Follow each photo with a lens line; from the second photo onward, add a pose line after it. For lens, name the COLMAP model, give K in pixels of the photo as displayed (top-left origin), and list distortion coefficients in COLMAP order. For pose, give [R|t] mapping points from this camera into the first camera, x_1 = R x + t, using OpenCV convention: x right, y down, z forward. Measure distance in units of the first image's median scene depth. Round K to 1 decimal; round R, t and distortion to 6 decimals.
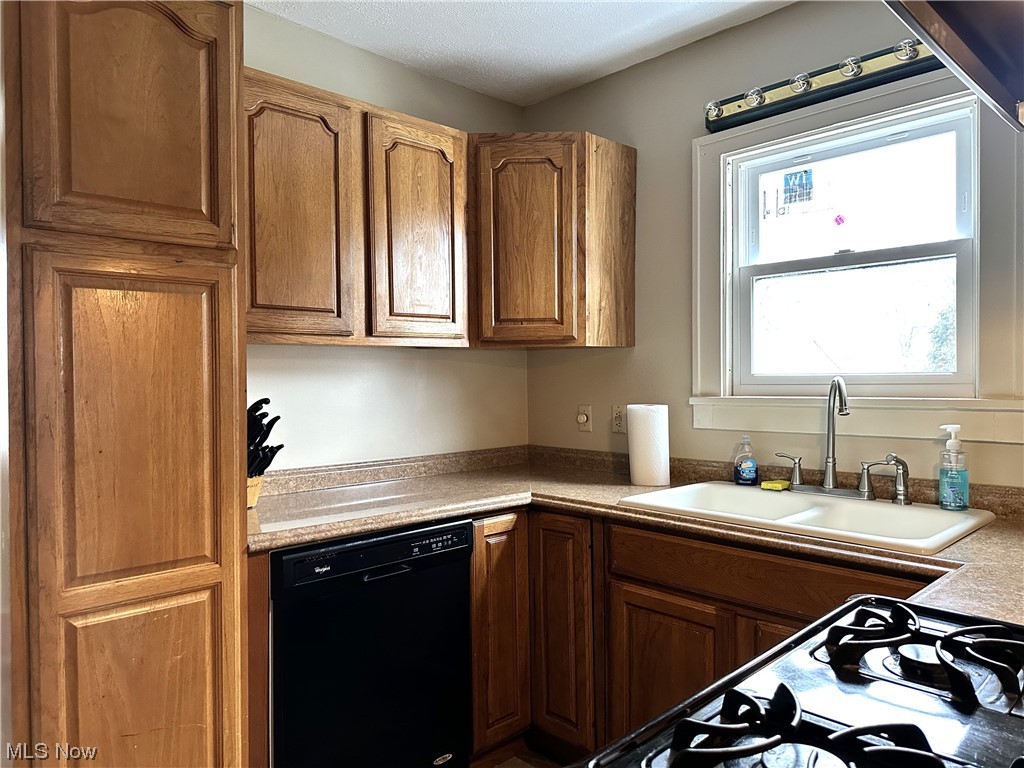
lens RADIAL K [[705.1, 0, 512.7], [0, 705.1, 389.4], [0, 0, 1]] dist [0.071162, -0.150646]
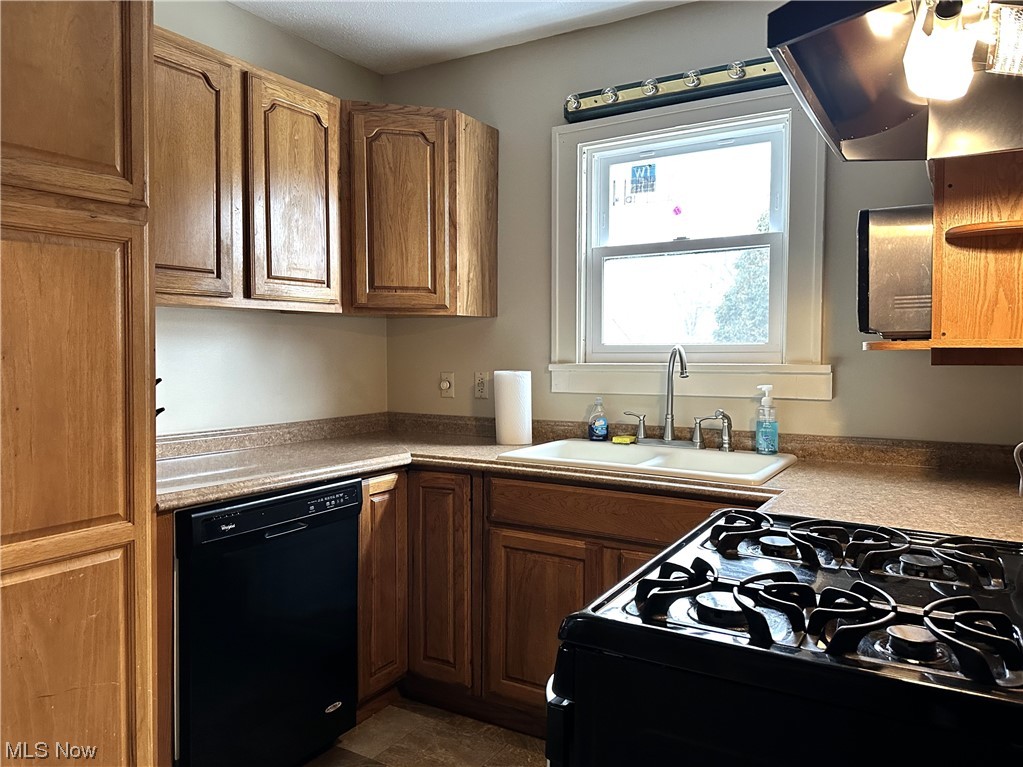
lens RADIAL K [[737.8, 0, 523.3], [0, 737.8, 385.8], [0, 0, 1]] dist [0.072318, -0.170731]
pose [[0.961202, -0.002797, 0.275831, -0.121665], [-0.005084, 0.999599, 0.027852, 0.015214], [-0.275798, -0.028174, 0.960803, -0.105814]]
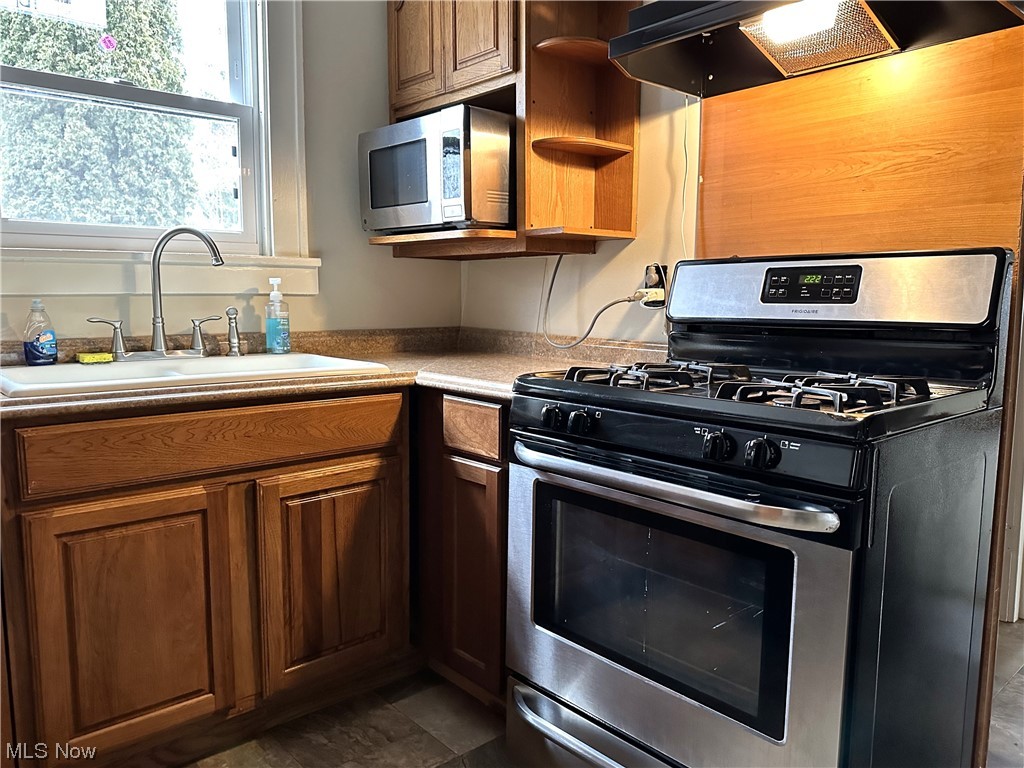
lens RADIAL K [[765.9, 0, 512.0], [0, 765.9, 384.0], [0, 0, 1]] dist [0.085932, -0.187729]
pose [[0.037806, -0.109173, 0.993304, -0.505358], [0.013028, 0.993984, 0.108752, 0.076672], [-0.999200, 0.008829, 0.039001, 0.503217]]
